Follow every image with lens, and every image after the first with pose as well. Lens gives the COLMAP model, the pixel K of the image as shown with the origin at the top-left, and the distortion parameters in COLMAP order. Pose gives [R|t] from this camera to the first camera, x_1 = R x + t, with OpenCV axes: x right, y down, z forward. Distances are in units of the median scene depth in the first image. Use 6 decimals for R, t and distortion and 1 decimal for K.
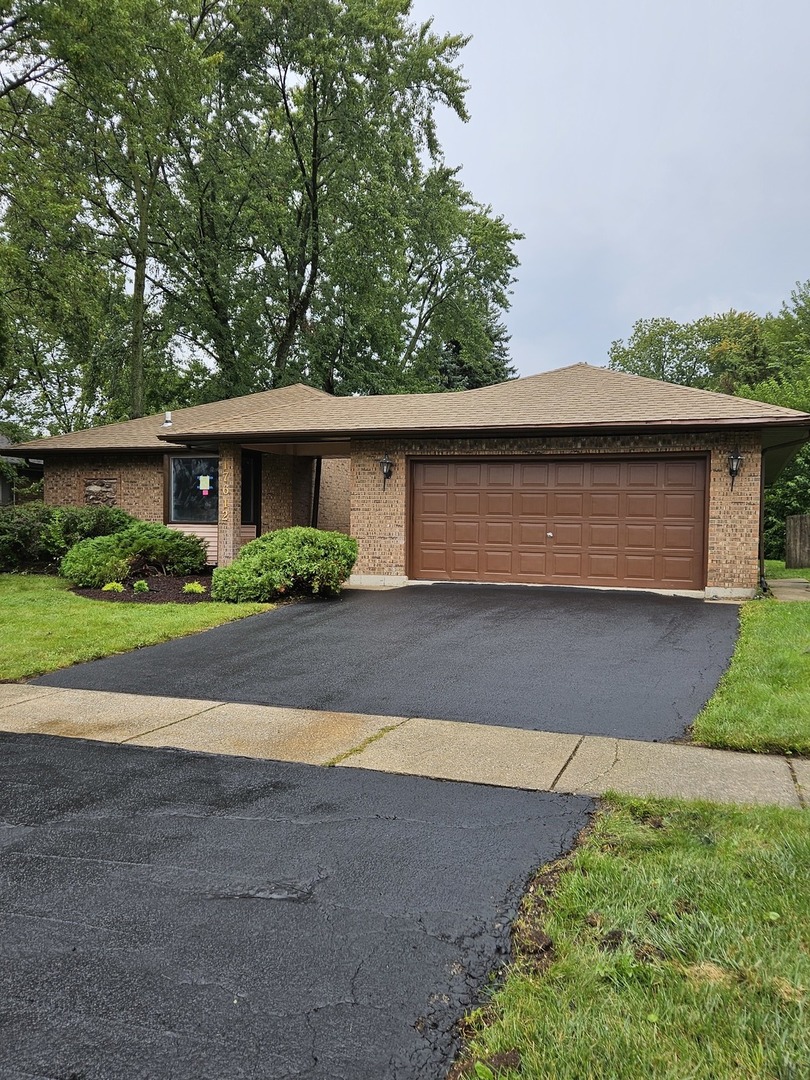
lens RADIAL K [[933.0, 0, 407.7], [0, 933.0, 543.7], [0, 0, 1]] dist [0.072465, -0.007327]
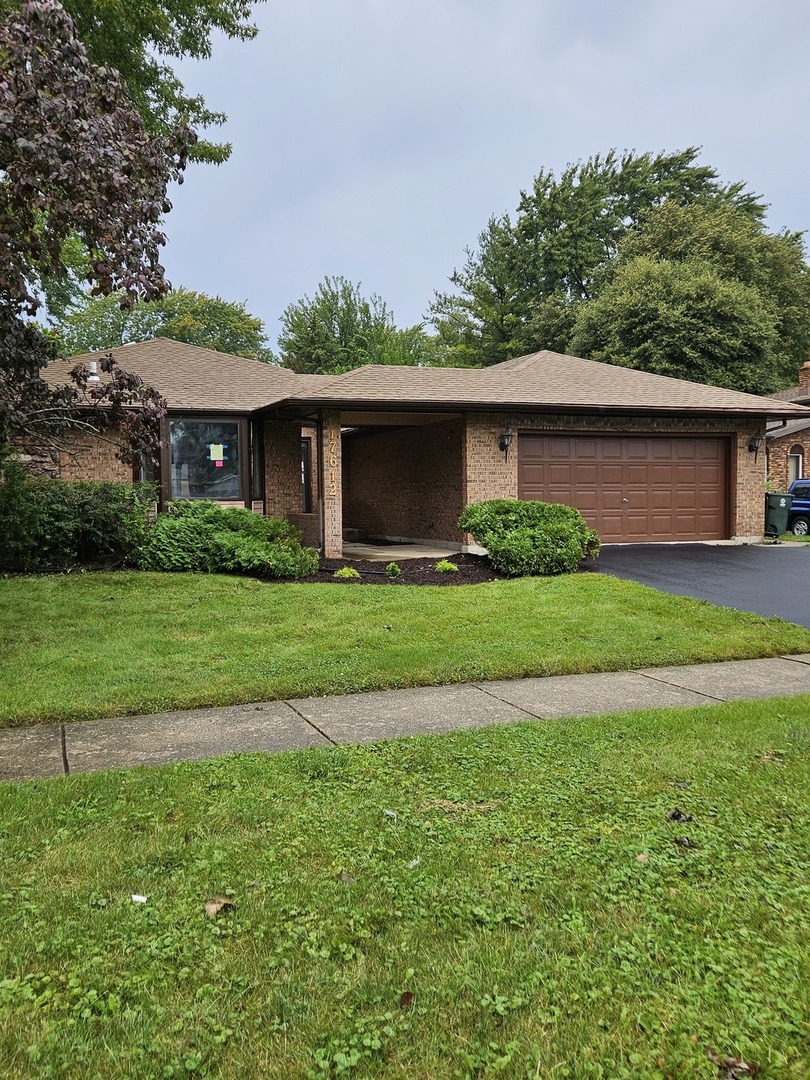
lens RADIAL K [[933.0, 0, 401.8], [0, 933.0, 541.8], [0, 0, 1]] dist [0.072465, -0.007327]
pose [[0.744052, -0.054576, 0.665889, -0.830647], [0.034396, 0.998465, 0.043401, -0.018255], [-0.667236, -0.009389, 0.744788, 0.308552]]
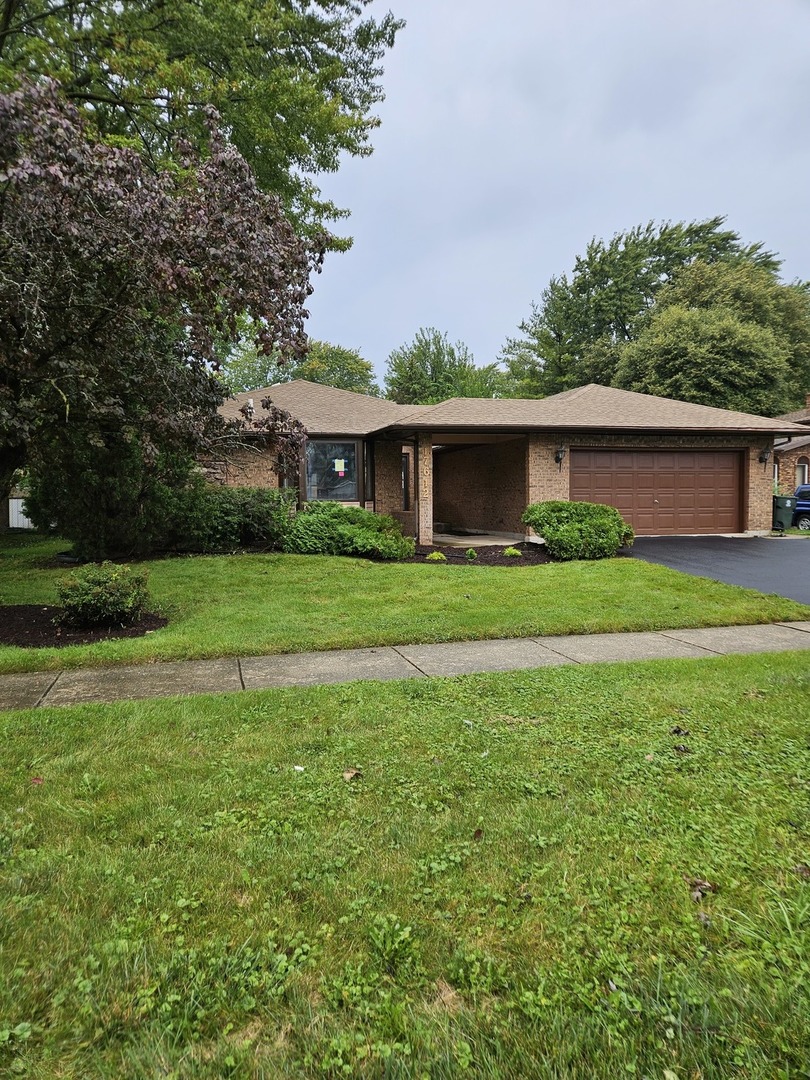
lens RADIAL K [[729.7, 0, 398.2], [0, 729.7, 533.1], [0, 0, 1]] dist [0.056013, -0.011967]
pose [[0.812866, -0.049541, 0.580339, -0.850728], [0.032799, 0.998688, 0.039313, -0.018540], [-0.581526, -0.012922, 0.813425, 0.285069]]
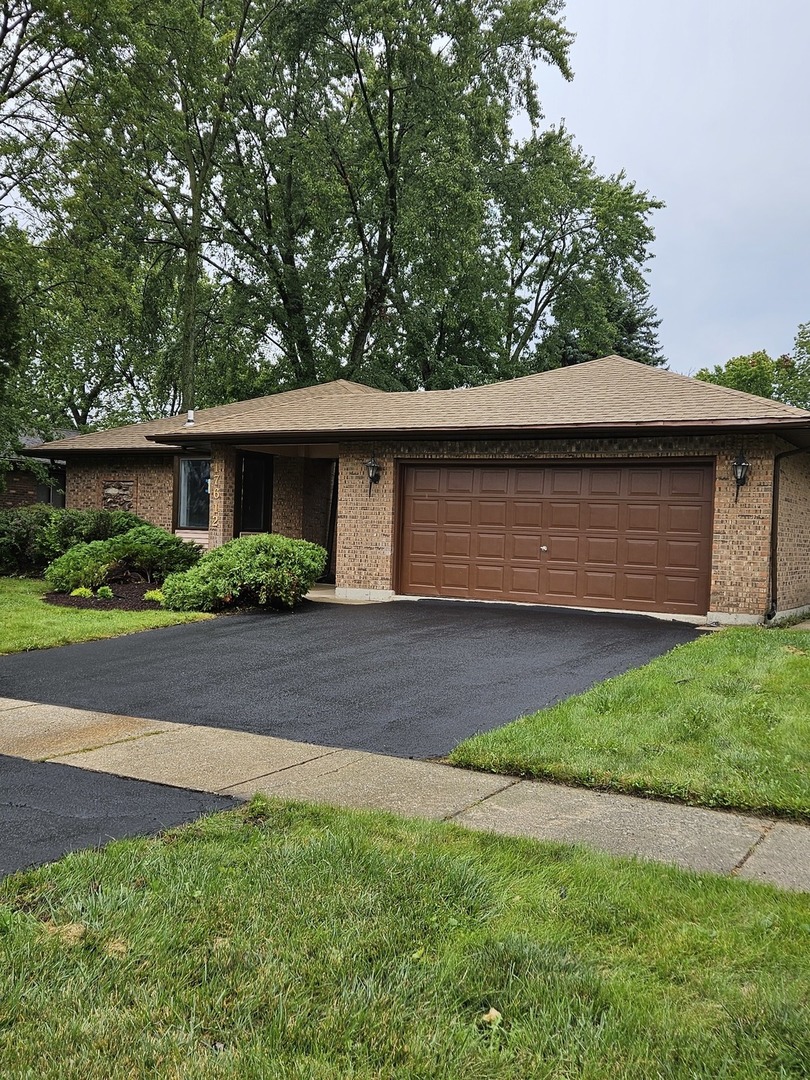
lens RADIAL K [[1076.9, 0, 398.6], [0, 1076.9, 540.9], [0, 0, 1]] dist [0.079274, 0.000000]
pose [[0.985239, 0.021054, -0.169883, 0.187998], [-0.024116, 0.999581, -0.015982, 0.002985], [0.169475, 0.019843, 0.985335, -0.038853]]
